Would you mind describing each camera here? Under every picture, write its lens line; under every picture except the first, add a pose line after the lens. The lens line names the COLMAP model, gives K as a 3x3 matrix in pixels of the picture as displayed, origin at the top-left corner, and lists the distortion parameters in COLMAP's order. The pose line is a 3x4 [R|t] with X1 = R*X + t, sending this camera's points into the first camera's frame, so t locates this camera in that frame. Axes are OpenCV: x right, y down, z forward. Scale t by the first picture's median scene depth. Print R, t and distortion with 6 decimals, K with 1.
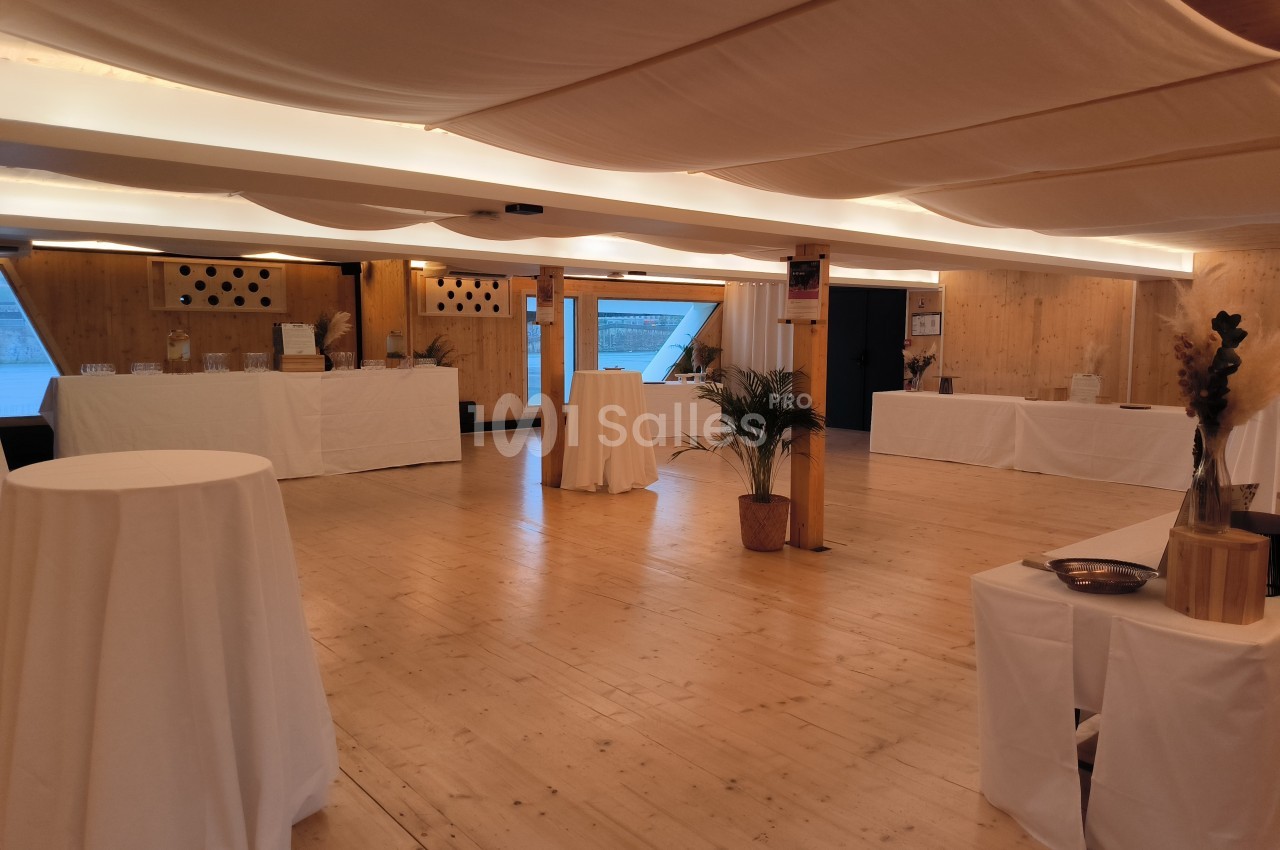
lens RADIAL K [[905.5, 0, 640.3], [0, 905.5, 425.5], [0, 0, 1]] dist [0.006629, 0.001199]
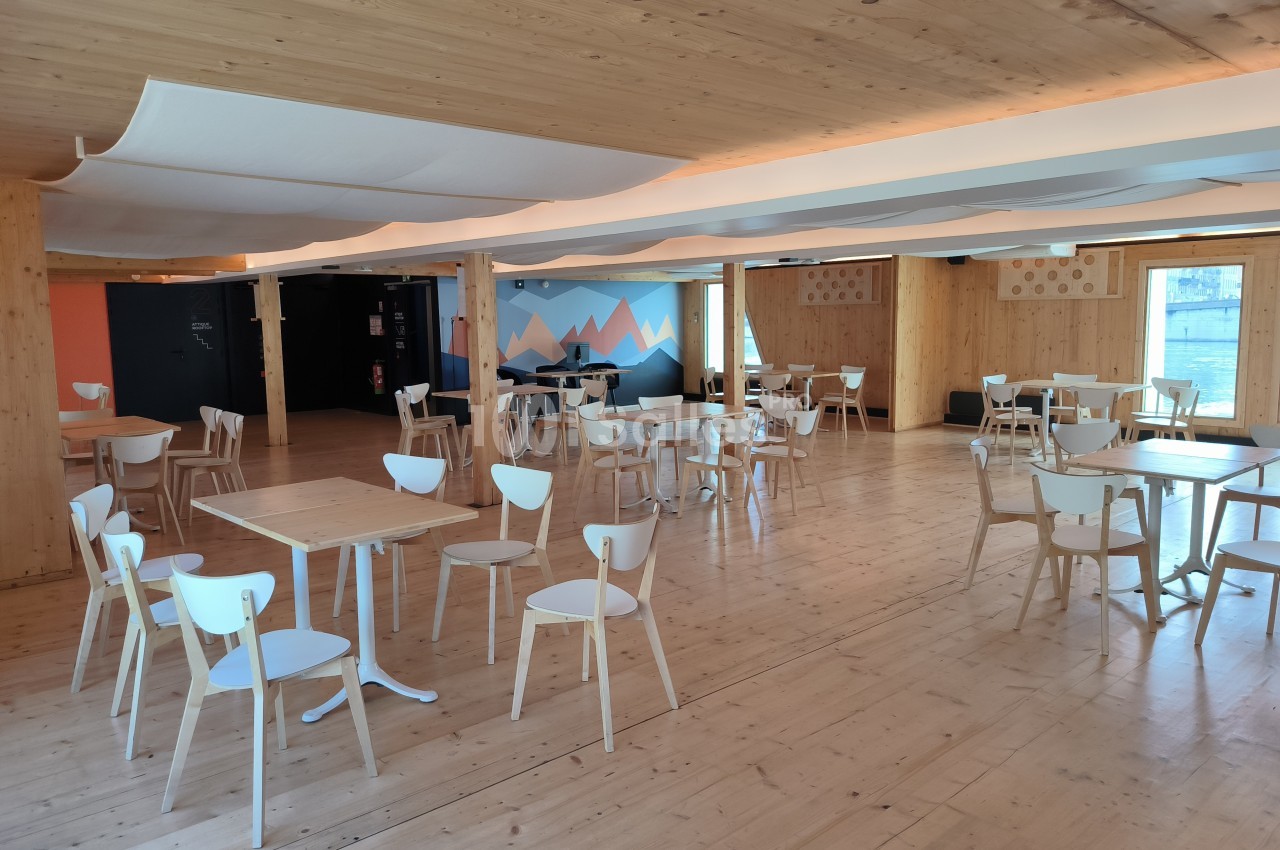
lens RADIAL K [[905.5, 0, 640.2], [0, 905.5, 424.0], [0, 0, 1]] dist [0.006629, 0.001199]
pose [[0.022531, 0.106200, -0.994090, 0.680396], [-0.092480, 0.990300, 0.103699, -0.053675], [0.995460, 0.089597, 0.032134, 0.573460]]
